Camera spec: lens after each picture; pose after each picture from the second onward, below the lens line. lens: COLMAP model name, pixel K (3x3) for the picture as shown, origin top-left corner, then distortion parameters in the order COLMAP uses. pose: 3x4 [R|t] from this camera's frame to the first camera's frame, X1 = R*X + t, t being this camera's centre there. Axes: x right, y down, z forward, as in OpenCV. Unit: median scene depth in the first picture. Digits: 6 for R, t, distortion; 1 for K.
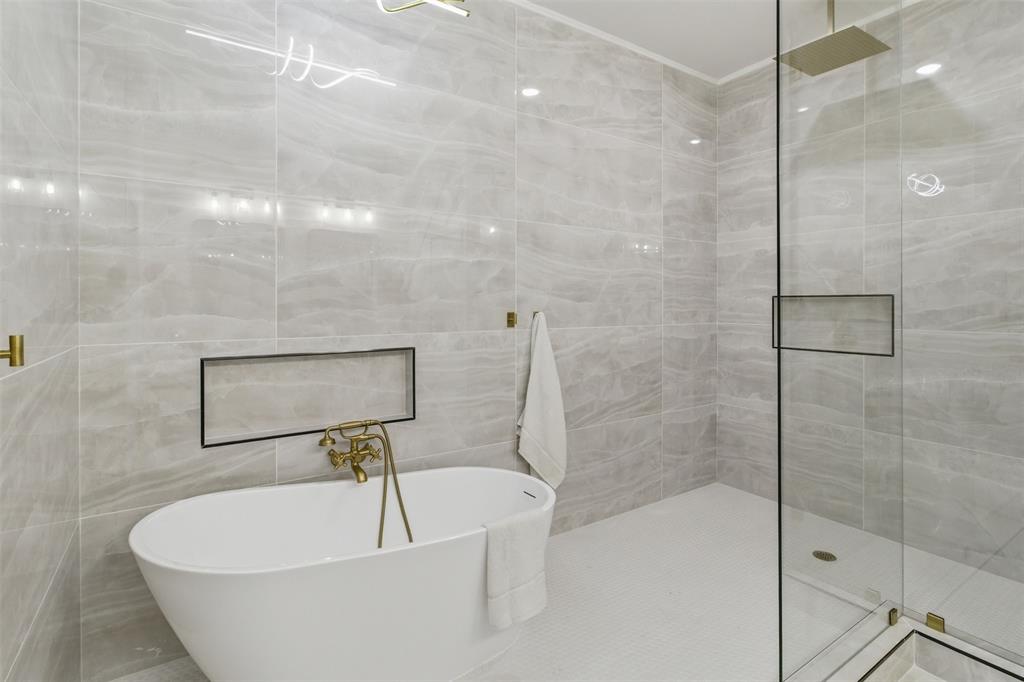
lens RADIAL K [[507.5, 0, 511.1], [0, 507.5, 305.3], [0, 0, 1]] dist [-0.020169, 0.018346]
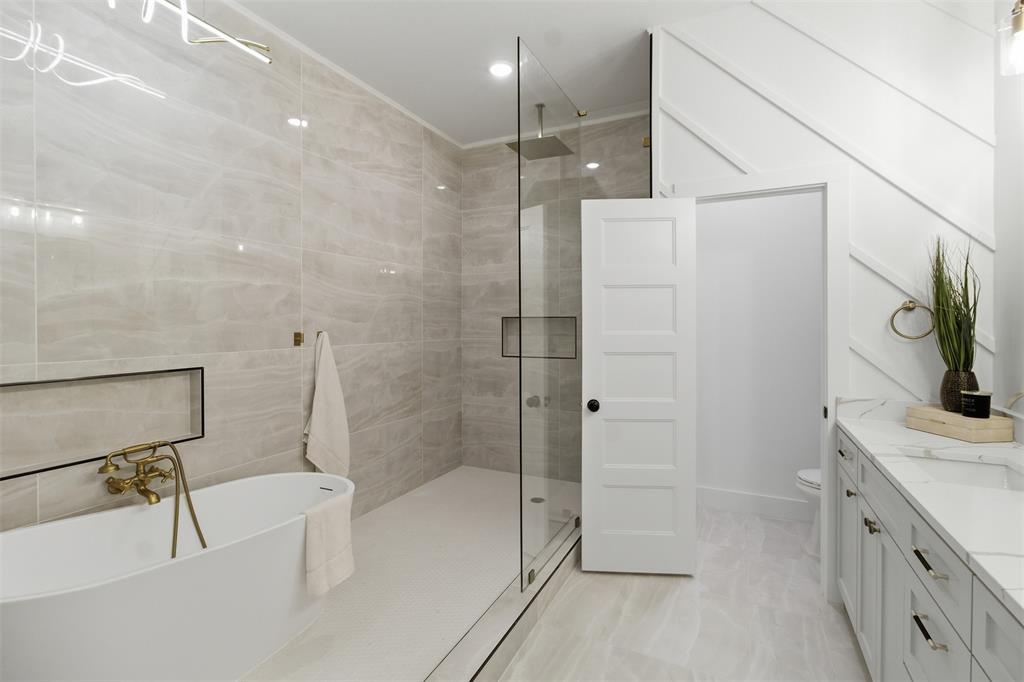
lens RADIAL K [[489.7, 0, 517.1], [0, 489.7, 326.8], [0, 0, 1]] dist [0.001943, 0.011154]
pose [[0.857722, -0.004338, 0.514095, -0.131231], [0.000575, 0.999972, 0.007479, -0.004506], [-0.514113, -0.006119, 0.857700, -0.147512]]
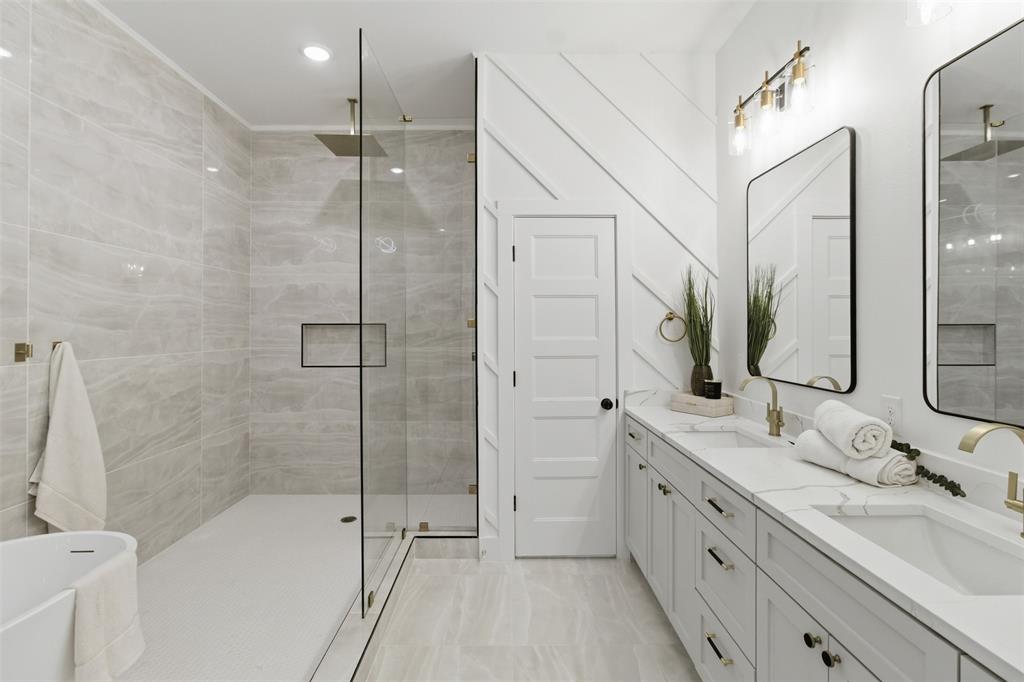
lens RADIAL K [[489.7, 0, 517.1], [0, 489.7, 326.8], [0, 0, 1]] dist [0.001943, 0.011154]
pose [[0.540391, 0.004277, 0.841403, -0.222698], [0.001424, 0.999981, -0.005997, -0.004653], [-0.841413, 0.004439, 0.540374, -0.071116]]
